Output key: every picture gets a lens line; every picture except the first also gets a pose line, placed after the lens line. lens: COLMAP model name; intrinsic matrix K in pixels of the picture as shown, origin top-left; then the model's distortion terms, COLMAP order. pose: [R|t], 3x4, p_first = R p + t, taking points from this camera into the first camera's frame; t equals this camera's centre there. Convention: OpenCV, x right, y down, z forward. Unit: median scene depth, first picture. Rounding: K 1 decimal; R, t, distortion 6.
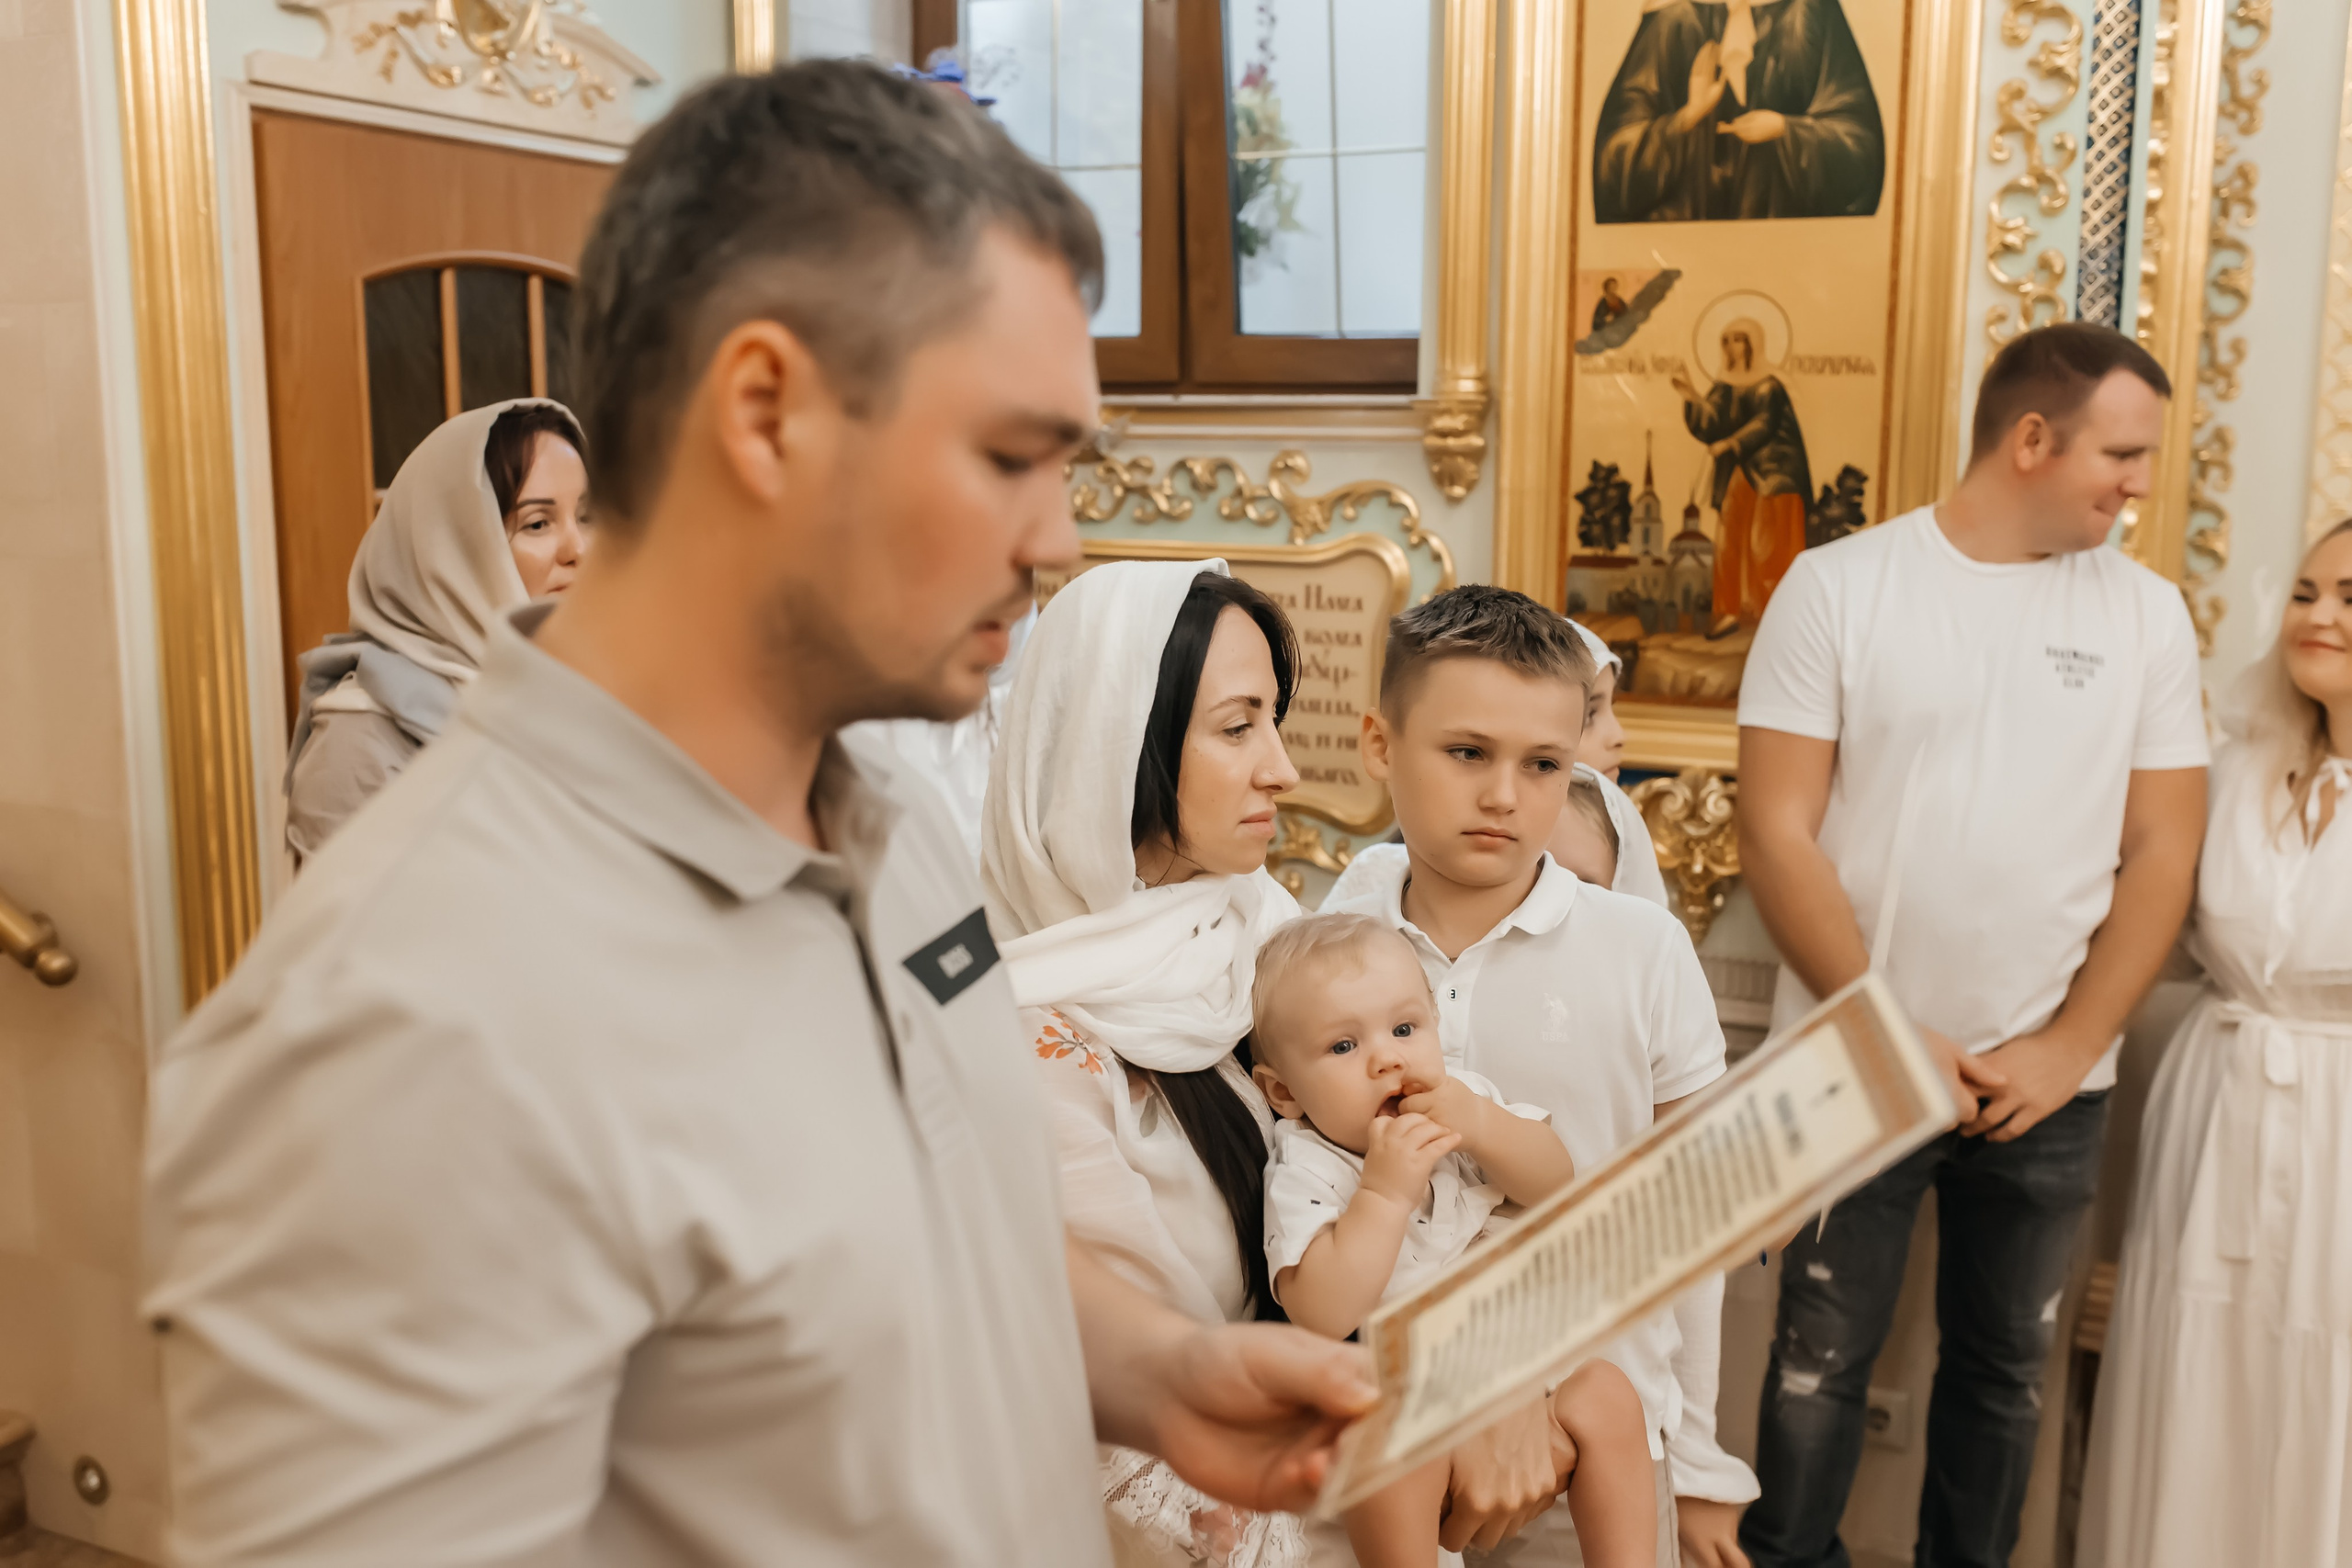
lens RADIAL K [[2221.4, 0, 1176.0], [0, 2221.4, 784.0], [0, 0, 1]] dist [0.003703, 0.001524]
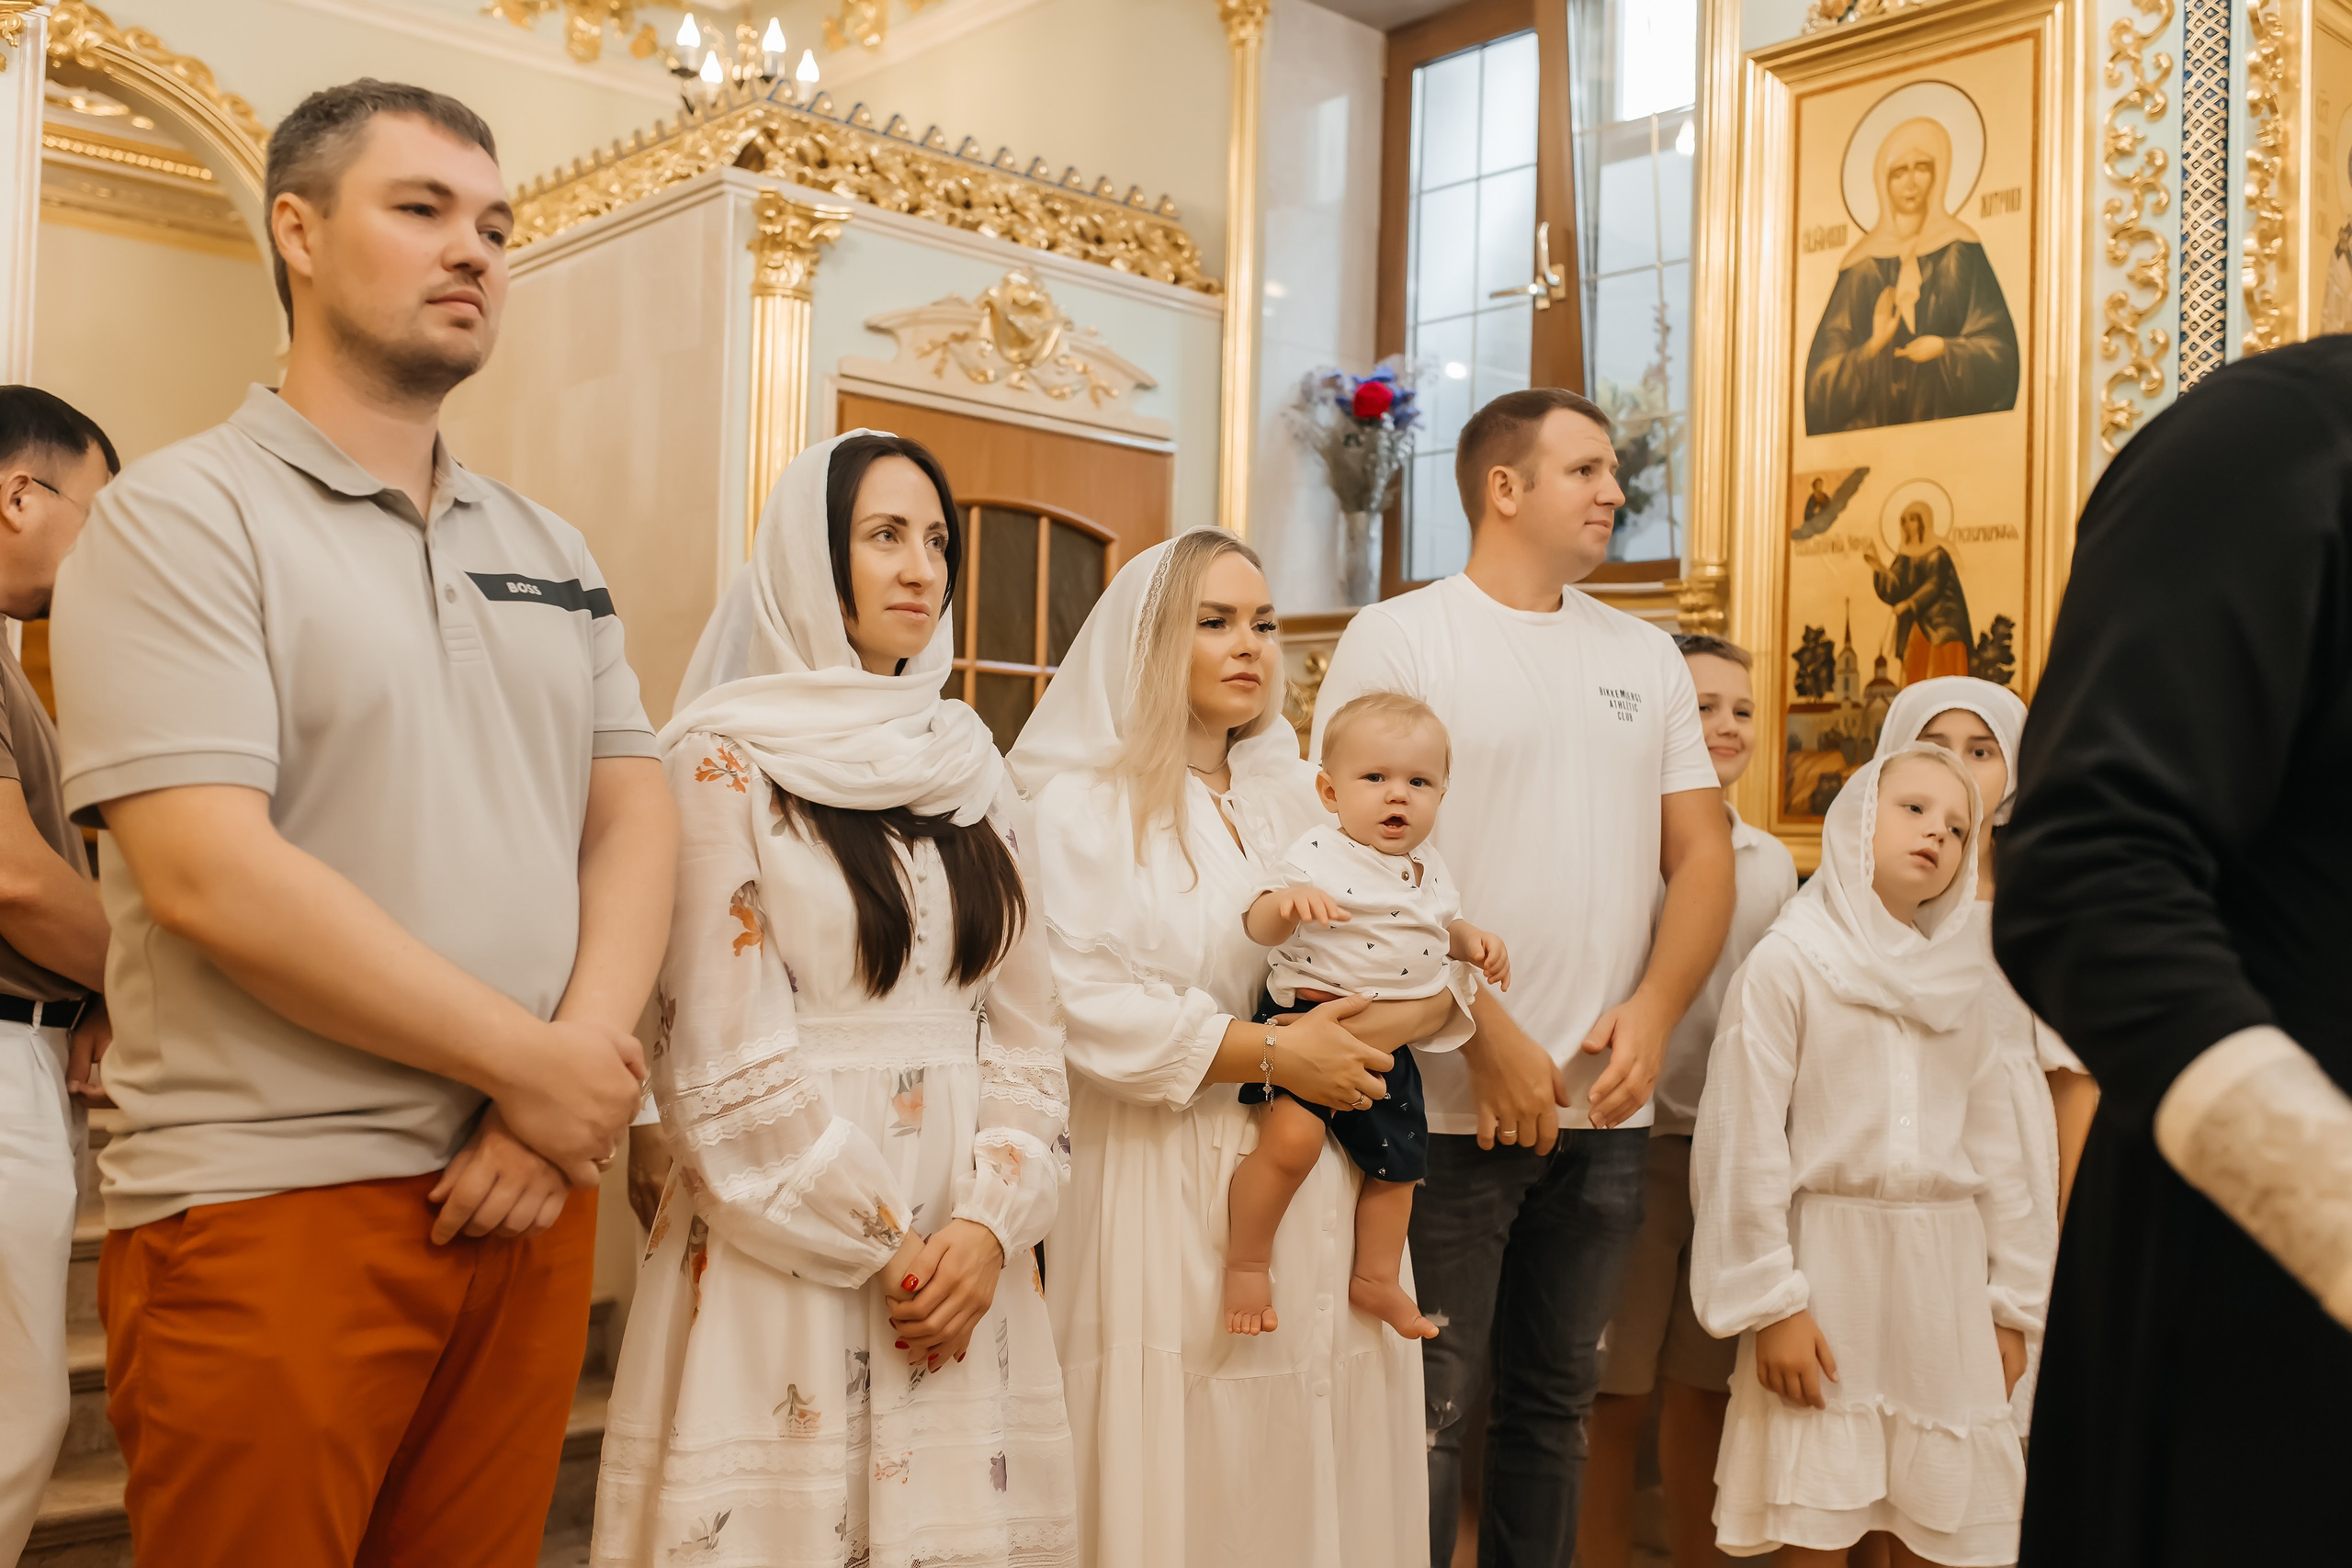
lens RADIAL K [[2221.4, 0, 1176.0], [0, 2221.4, 784.0], [0, 0, 1]] dist [0.003703, 0.001524]
pose [[0.929919, 0.011848, -0.367574, 0.324166], [-0.082619, 0.980664, -0.177406, 0.187712], [0.358365, 0.195342, 0.912916, -0.217298]]
